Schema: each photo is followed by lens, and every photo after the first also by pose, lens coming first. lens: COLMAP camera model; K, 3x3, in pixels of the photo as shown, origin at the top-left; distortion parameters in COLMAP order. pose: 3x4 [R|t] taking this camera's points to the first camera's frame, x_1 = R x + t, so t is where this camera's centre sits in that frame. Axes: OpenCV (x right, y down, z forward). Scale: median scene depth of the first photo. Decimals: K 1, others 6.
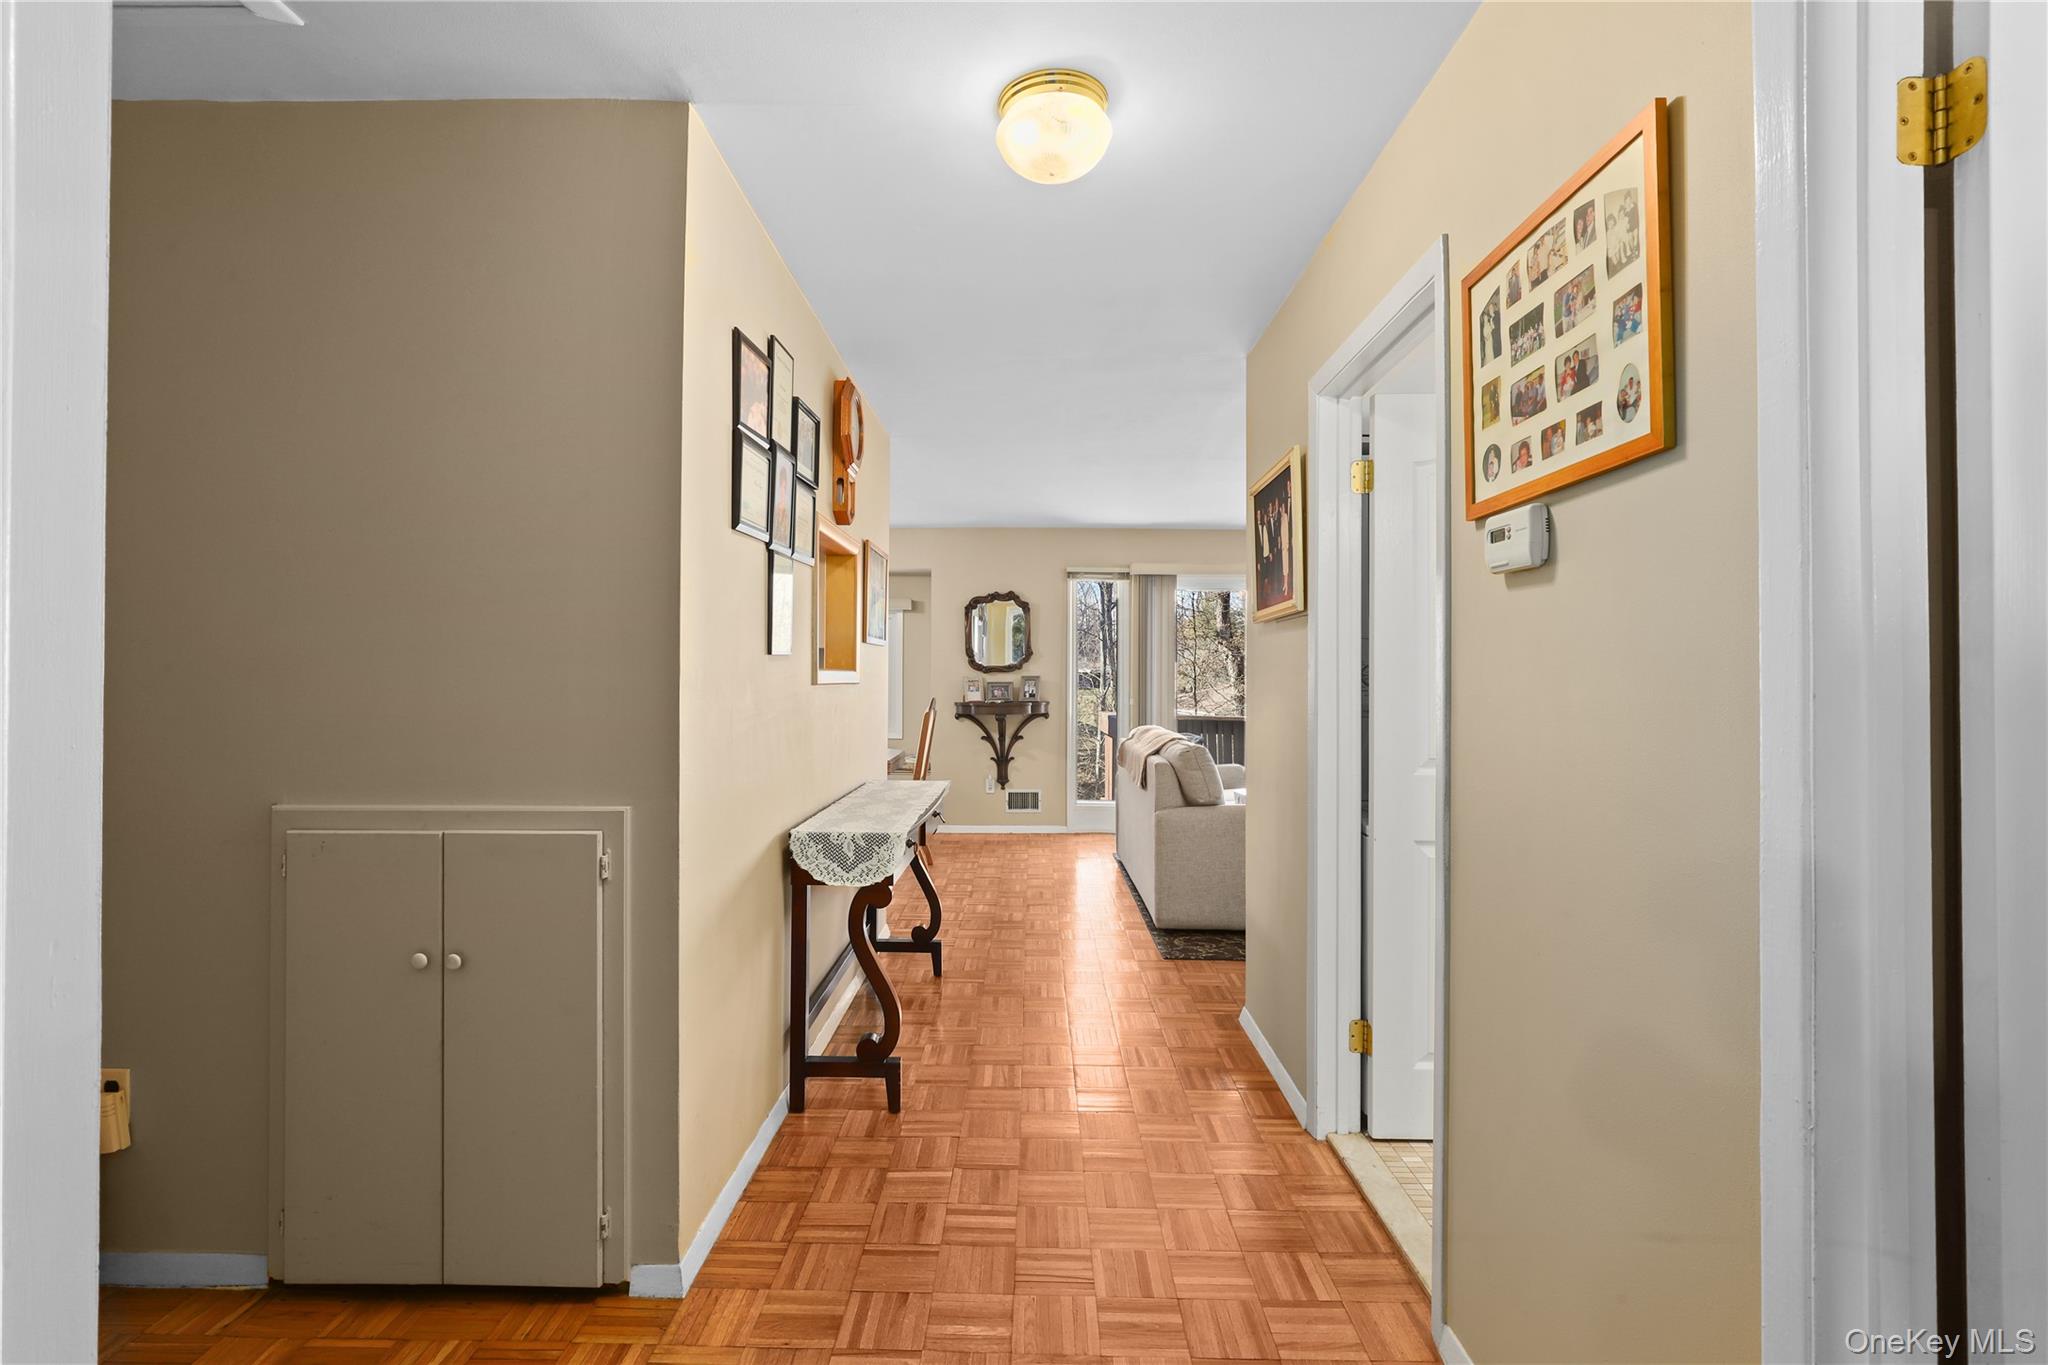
lens RADIAL K [[942.9, 0, 1019.0], [0, 942.9, 690.8], [0, 0, 1]] dist [-0.010016, 0.002662]
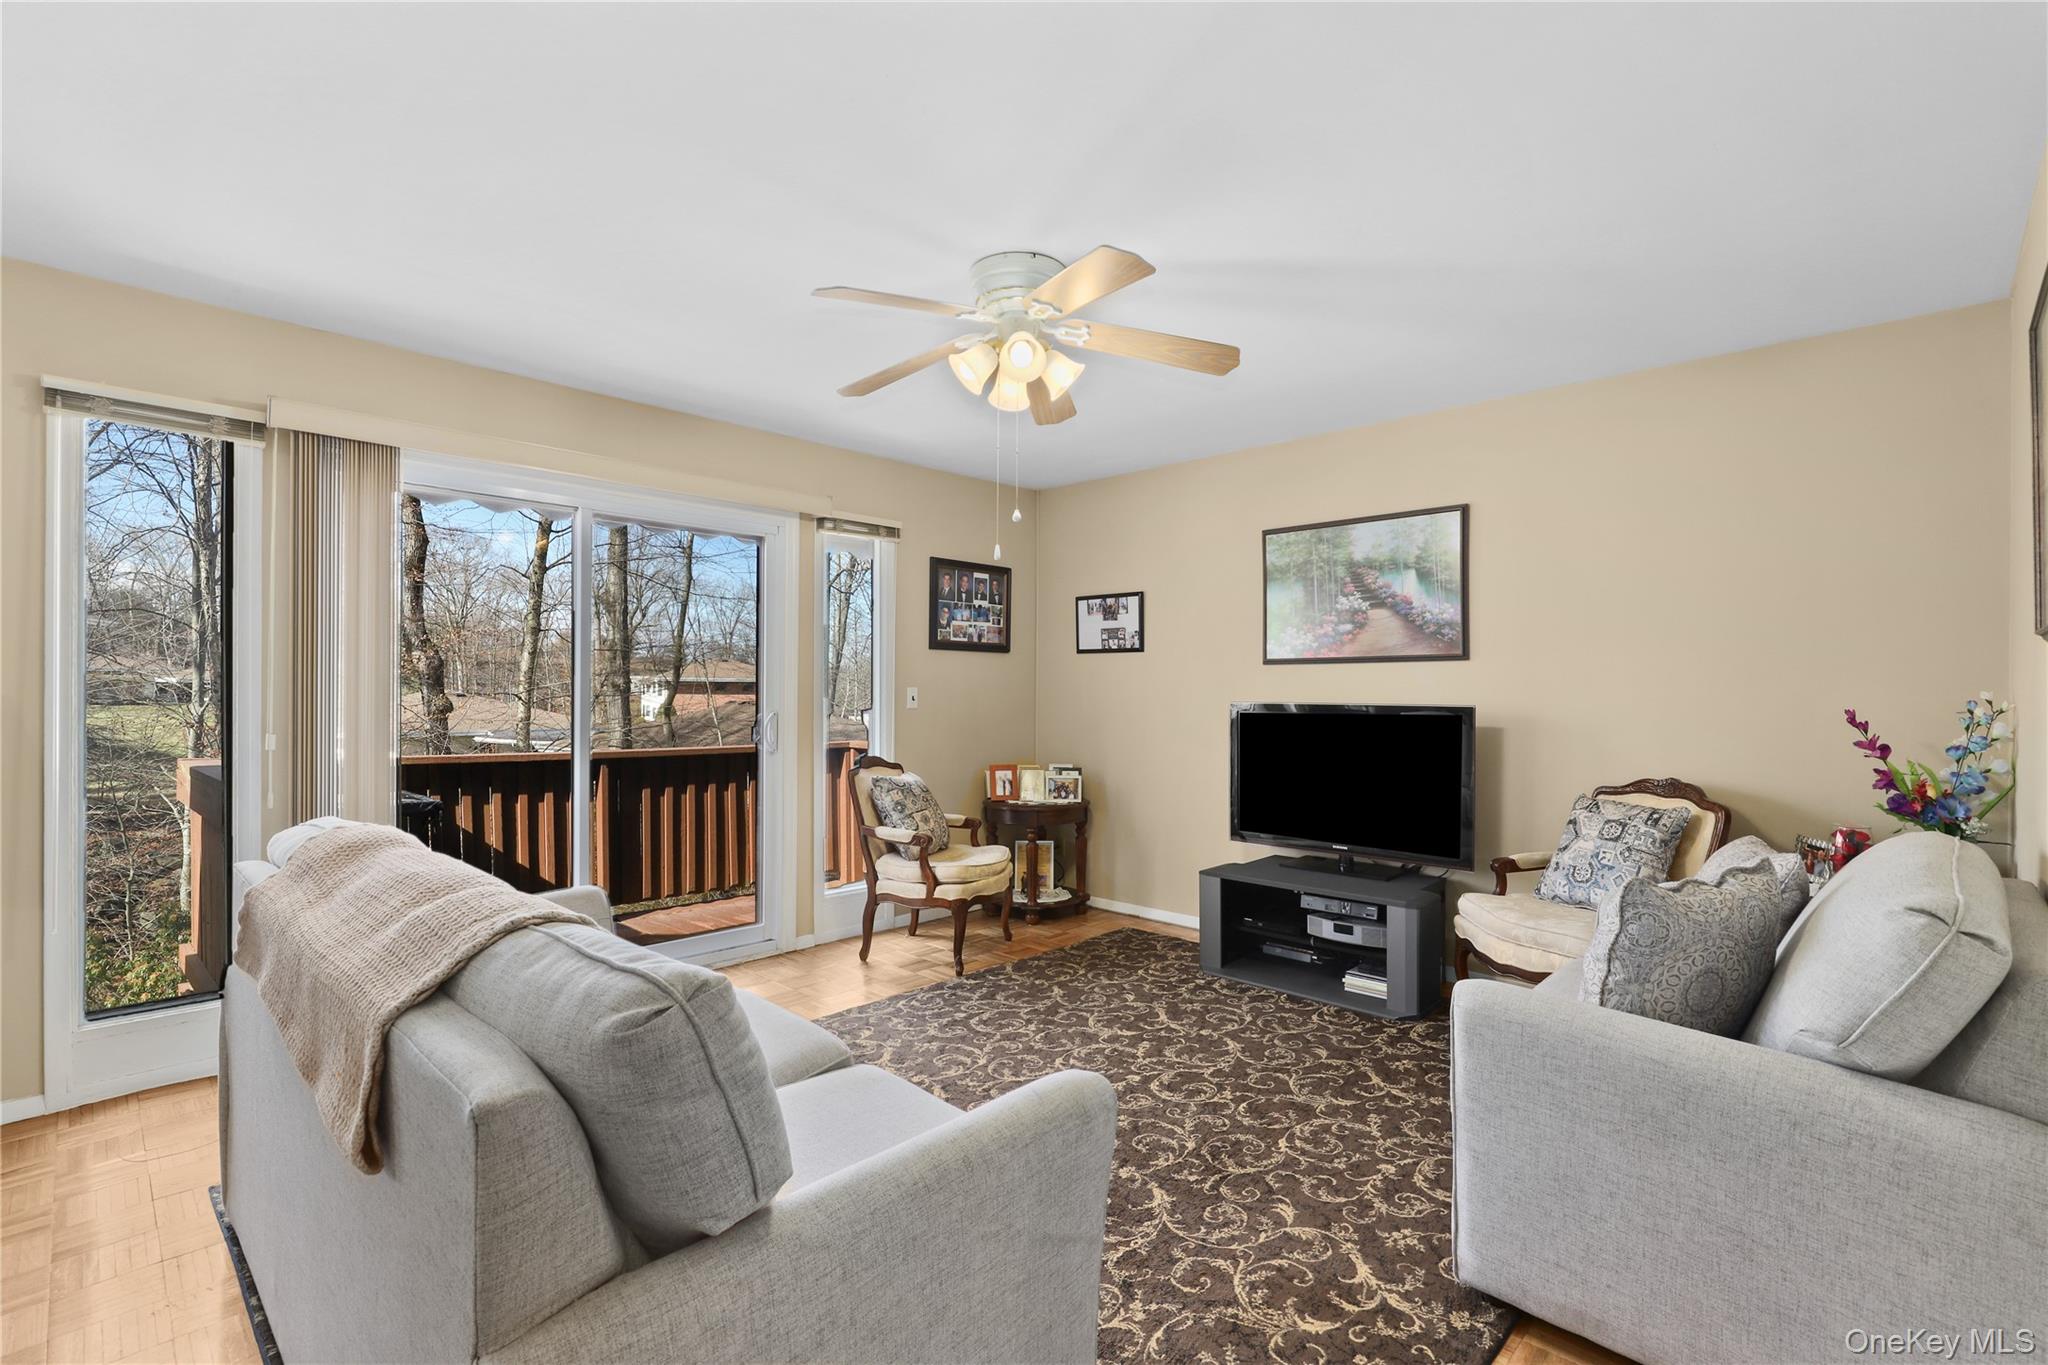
lens RADIAL K [[942.9, 0, 1019.0], [0, 942.9, 690.8], [0, 0, 1]] dist [-0.010016, 0.002662]
pose [[0.692665, -0.001637, 0.721257, 0.051194], [0.010696, 0.999911, -0.008003, -0.003895], [-0.721180, 0.013258, 0.692621, 0.483803]]
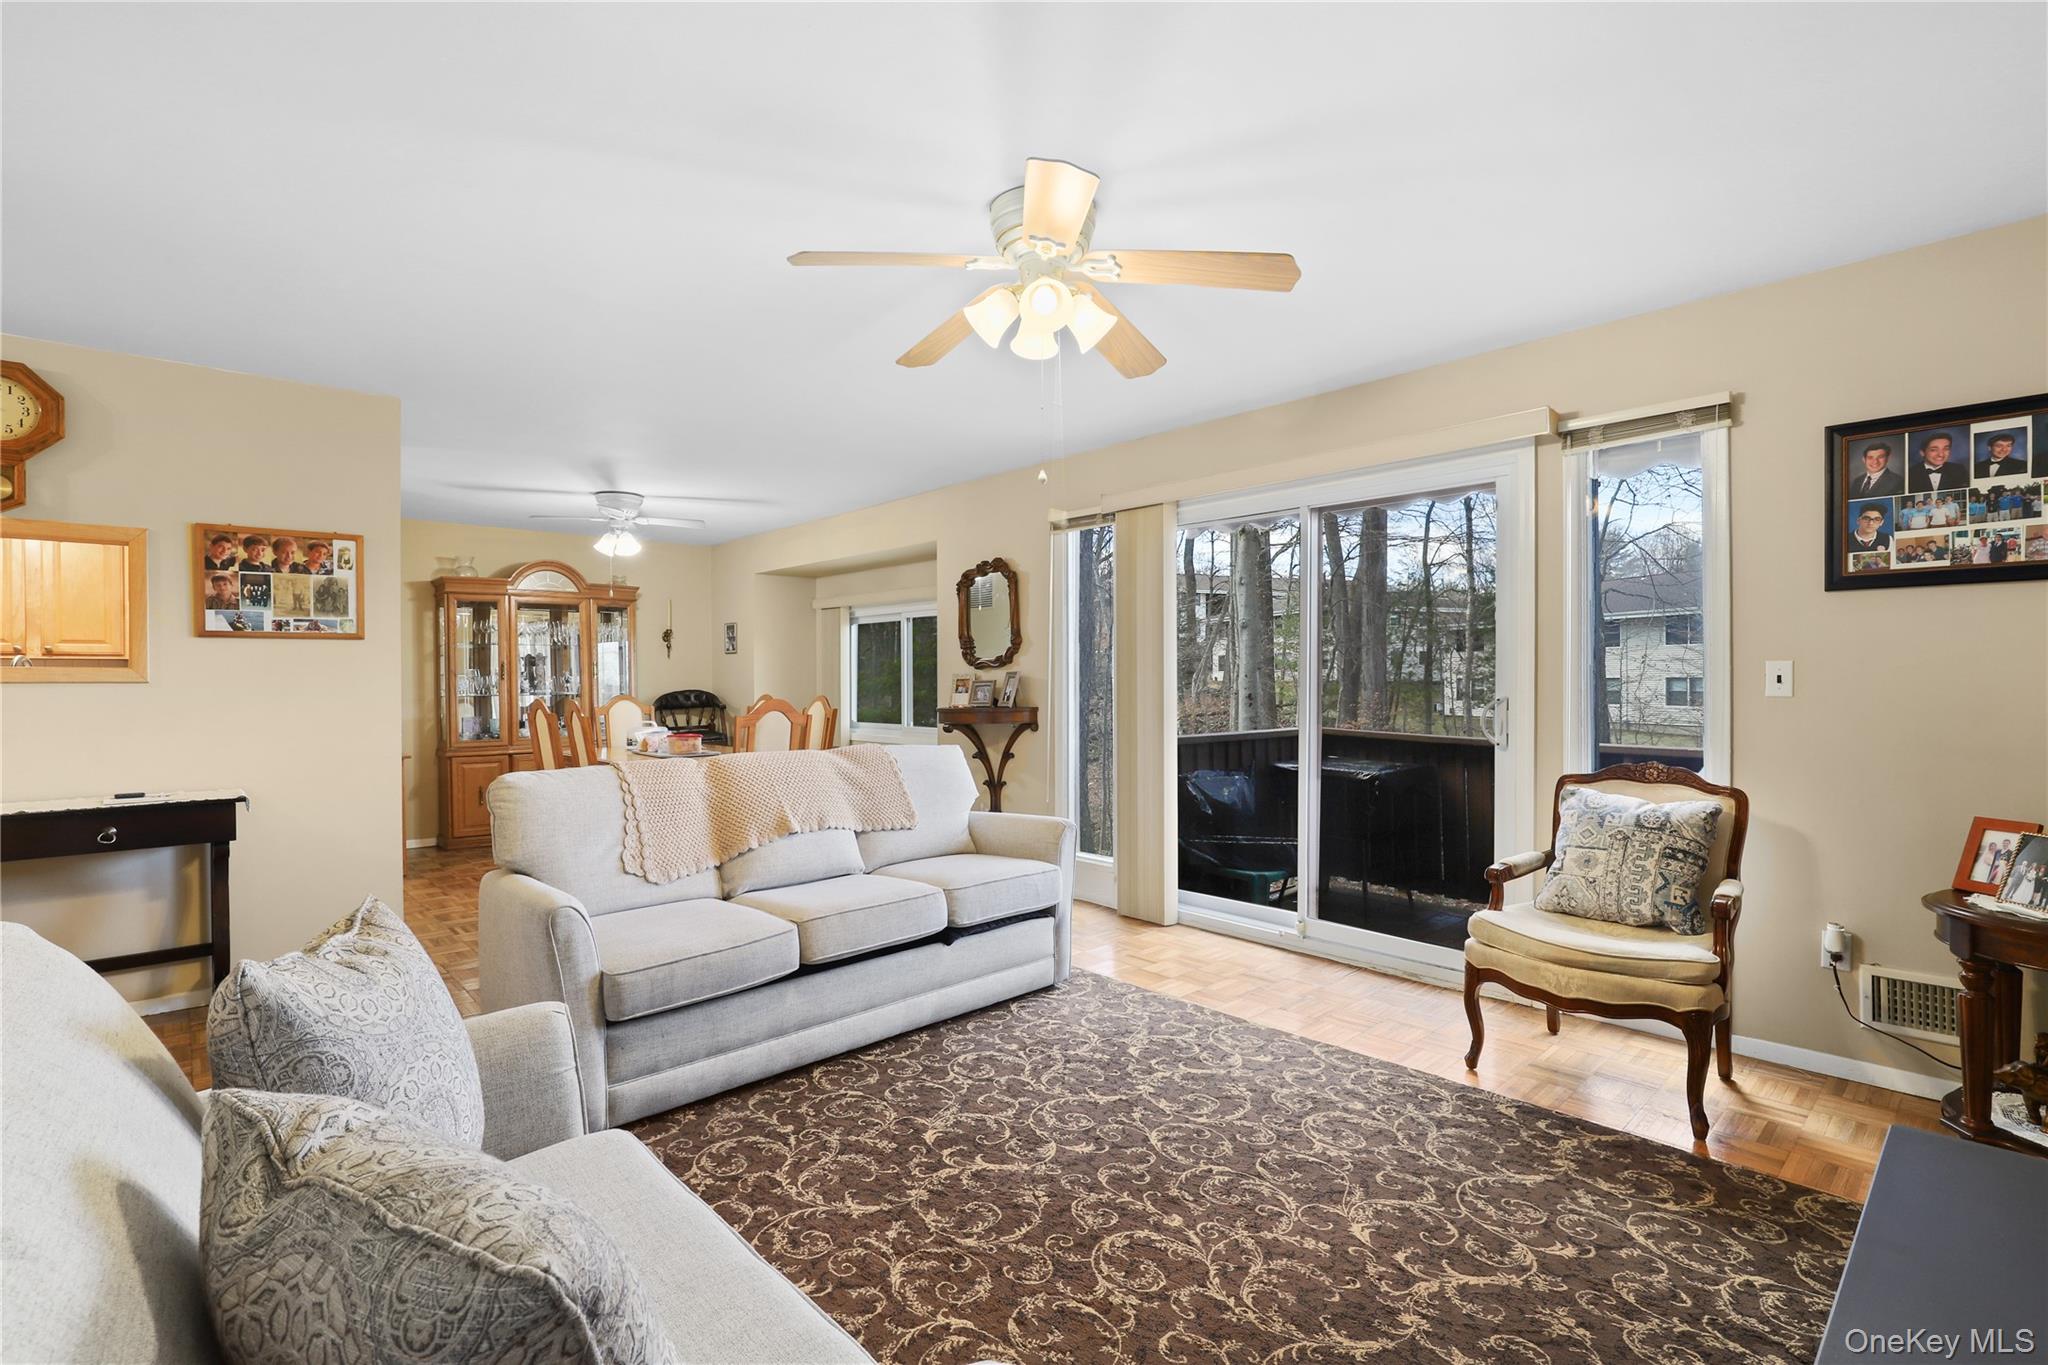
lens RADIAL K [[942.9, 0, 1019.0], [0, 942.9, 690.8], [0, 0, 1]] dist [-0.010016, 0.002662]
pose [[0.684594, -0.001860, -0.728922, 0.544737], [-0.002690, 0.999983, -0.005078, 0.002680], [0.728920, 0.005437, 0.684578, 0.503381]]
